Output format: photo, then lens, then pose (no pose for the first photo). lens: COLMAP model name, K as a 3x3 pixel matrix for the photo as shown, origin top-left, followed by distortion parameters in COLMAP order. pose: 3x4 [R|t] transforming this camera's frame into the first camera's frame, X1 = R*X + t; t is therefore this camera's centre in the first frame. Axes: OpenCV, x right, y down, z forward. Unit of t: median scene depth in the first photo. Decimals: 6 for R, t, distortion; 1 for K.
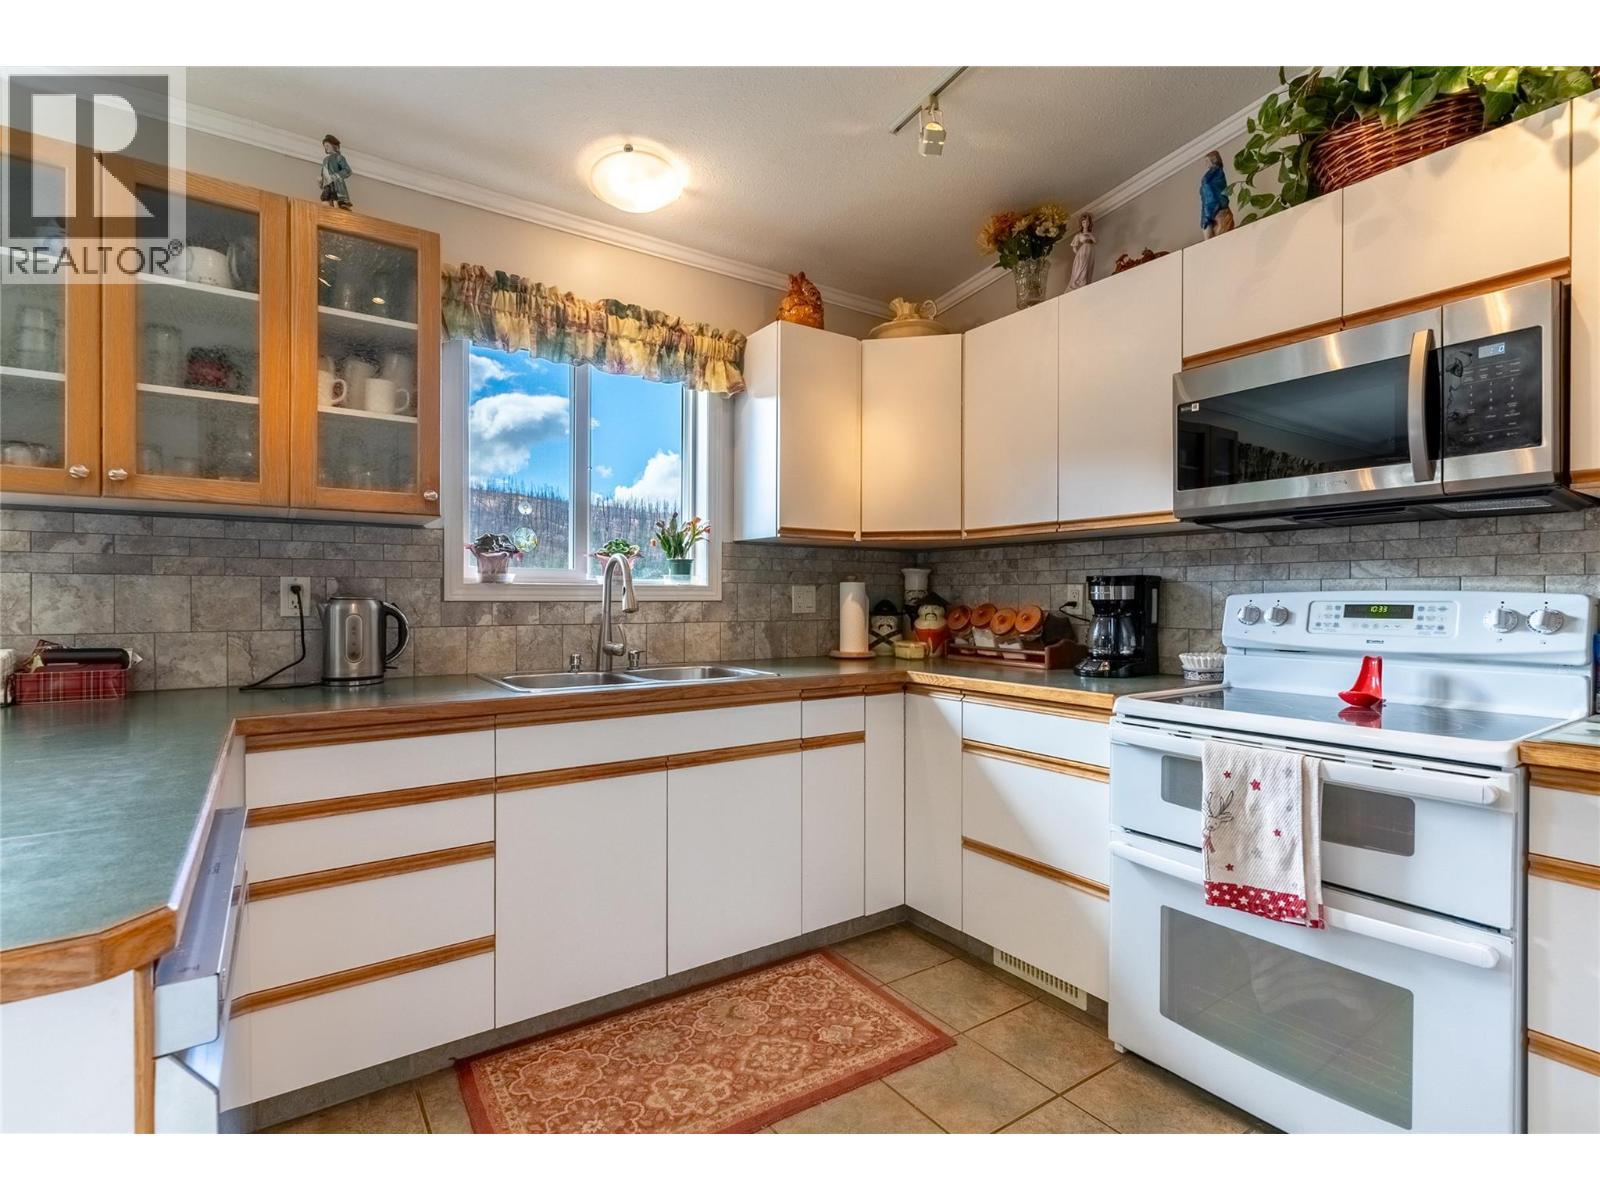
lens RADIAL K [[757.5, 0, 793.4], [0, 757.5, 599.7], [0, 0, 1]] dist [-0.000167, 0.000096]
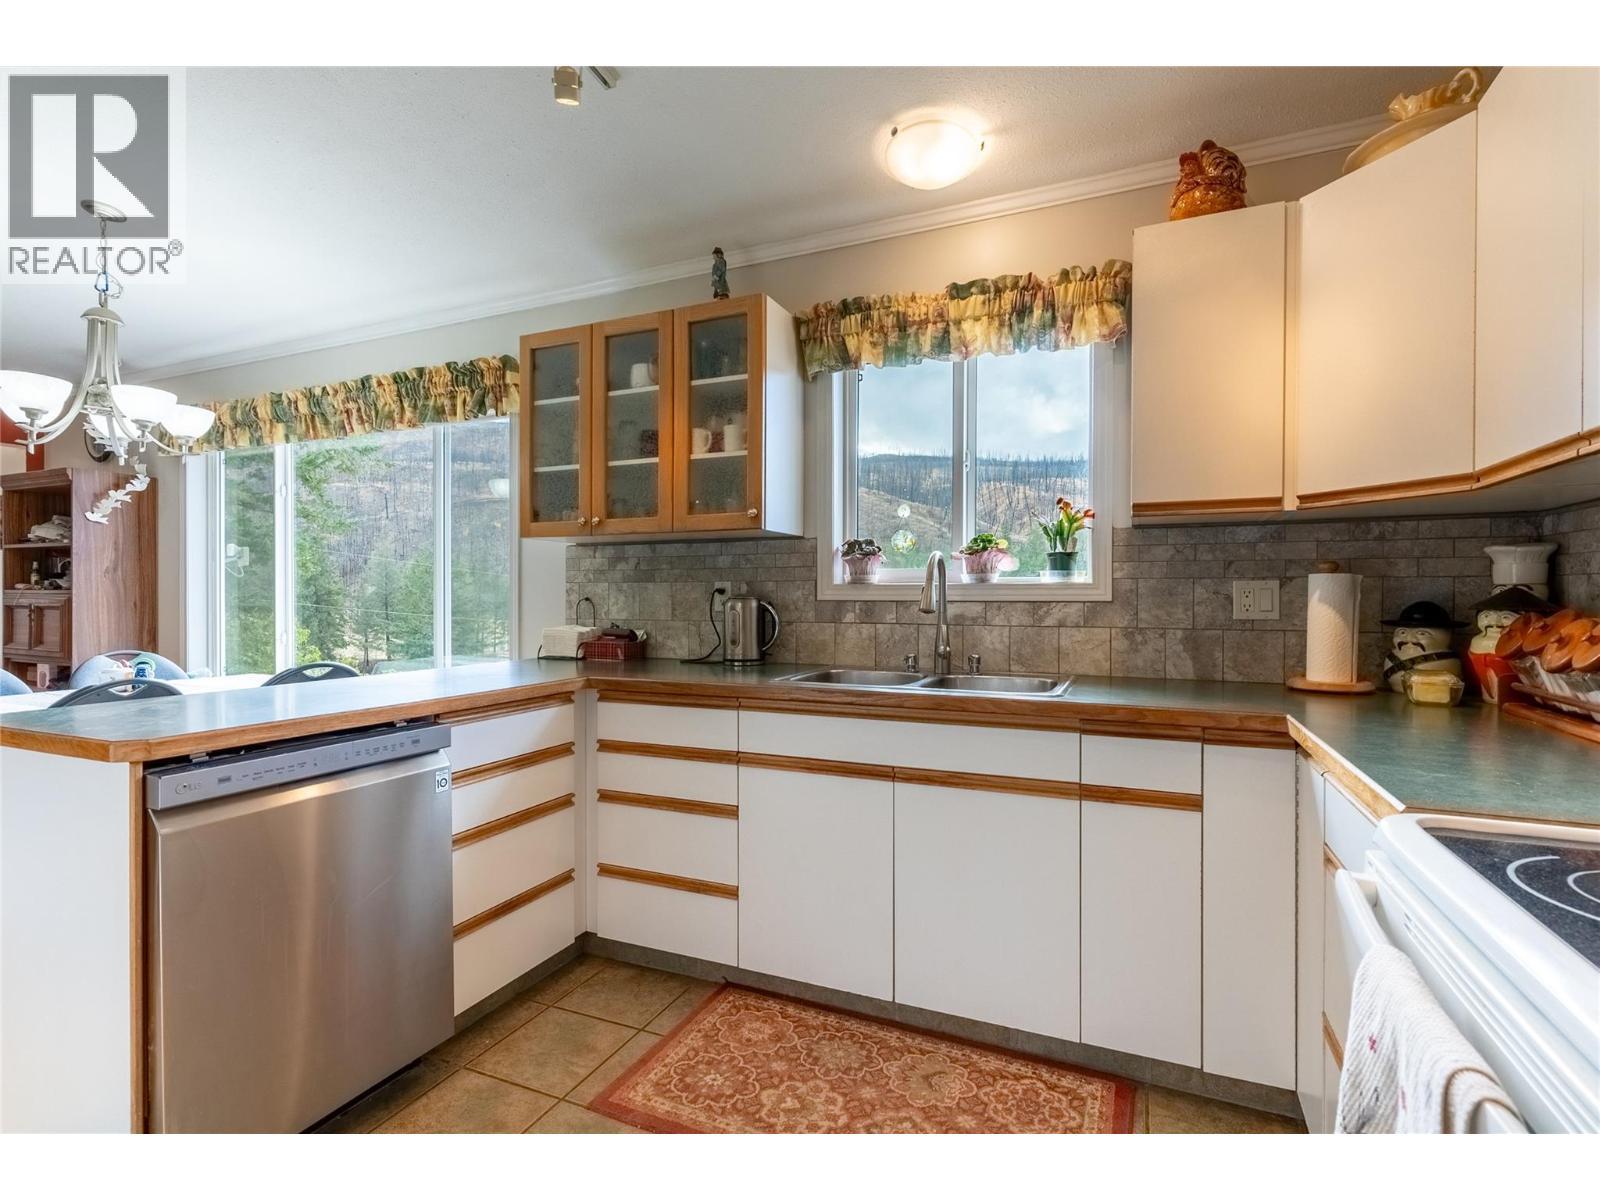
lens RADIAL K [[757.5, 0, 793.4], [0, 757.5, 599.7], [0, 0, 1]] dist [-0.000167, 0.000096]
pose [[0.530043, 0.002472, -0.847967, 0.490108], [-0.002916, 0.999995, 0.001092, -0.000244], [0.847966, 0.001893, 0.530048, 0.349004]]
